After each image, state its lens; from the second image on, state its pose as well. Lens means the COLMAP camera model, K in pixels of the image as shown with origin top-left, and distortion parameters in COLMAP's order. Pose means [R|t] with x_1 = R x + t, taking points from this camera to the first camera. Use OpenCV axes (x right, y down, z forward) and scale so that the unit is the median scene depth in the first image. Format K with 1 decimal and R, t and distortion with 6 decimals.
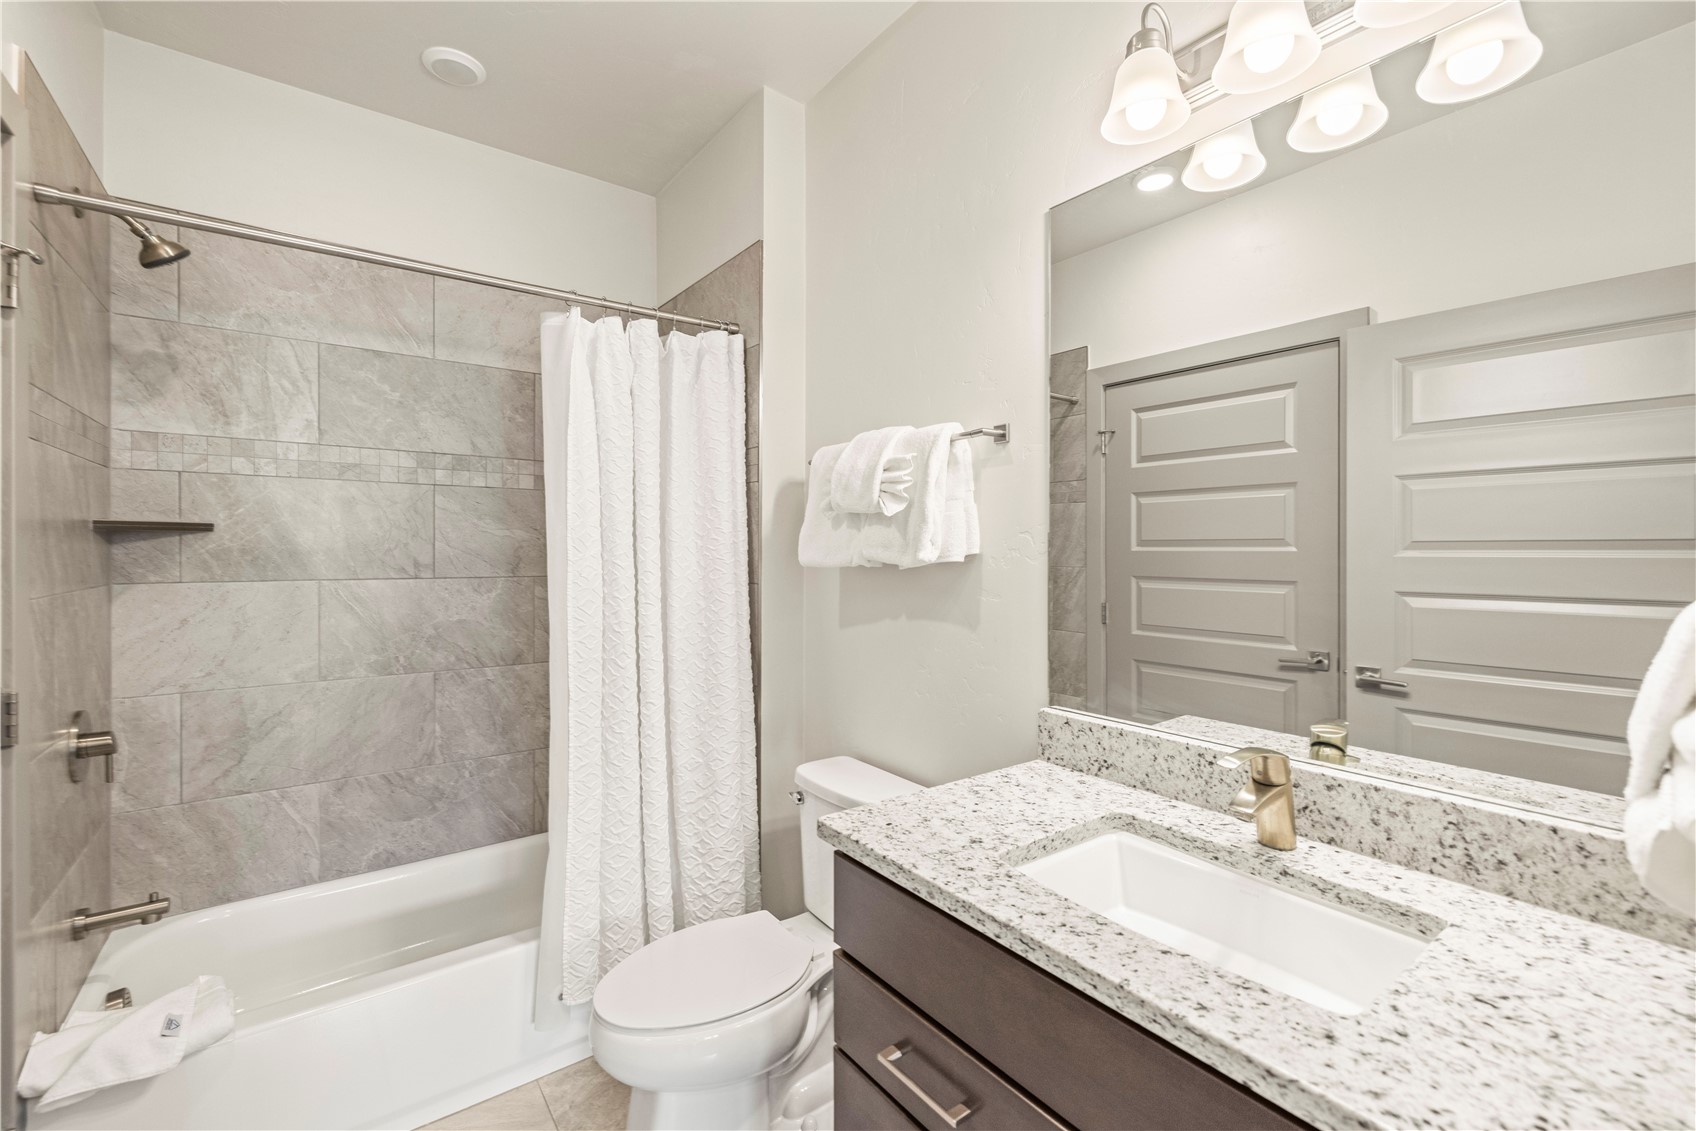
lens RADIAL K [[735.0, 0, 856.2], [0, 735.0, 551.1], [0, 0, 1]] dist [0.001091, 0.000289]
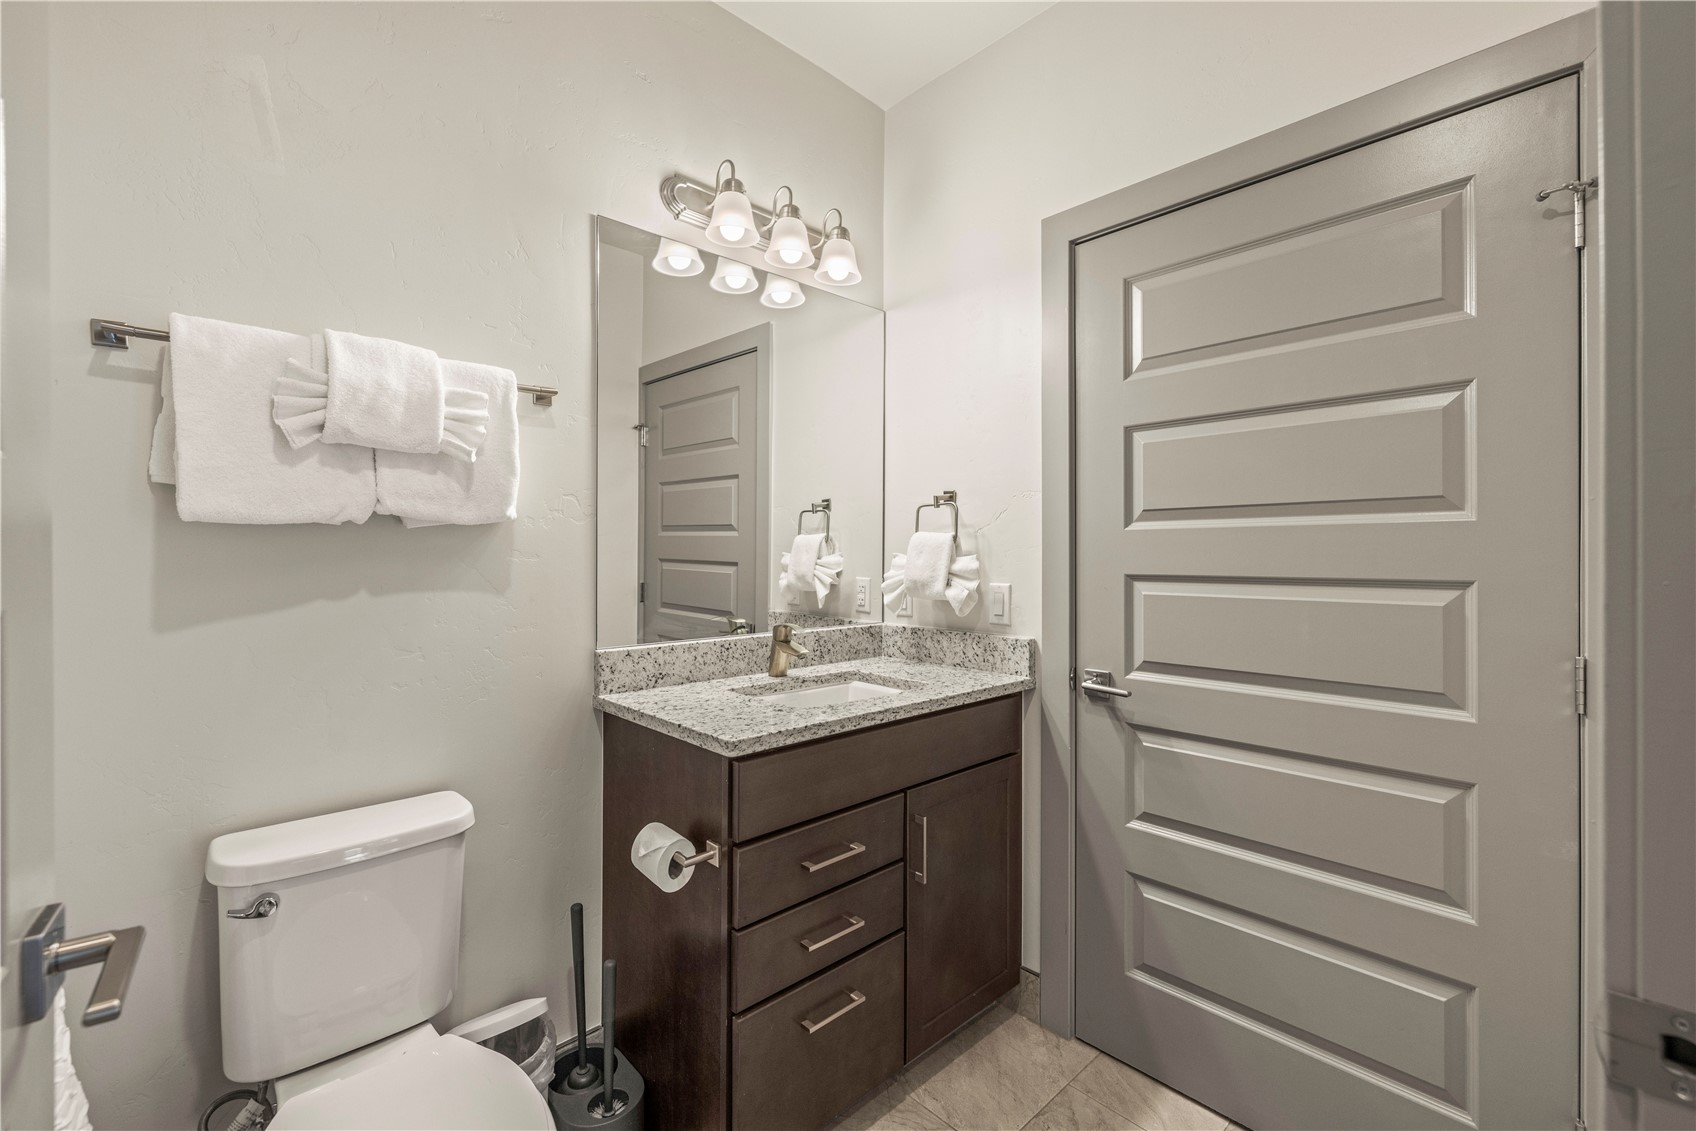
lens RADIAL K [[735.0, 0, 856.2], [0, 735.0, 551.1], [0, 0, 1]] dist [0.001091, 0.000289]
pose [[-0.135647, -0.000848, 0.990757, -1.072155], [0.002242, 0.999997, 0.001162, 0.067745], [-0.990755, 0.002379, -0.135644, 0.873507]]
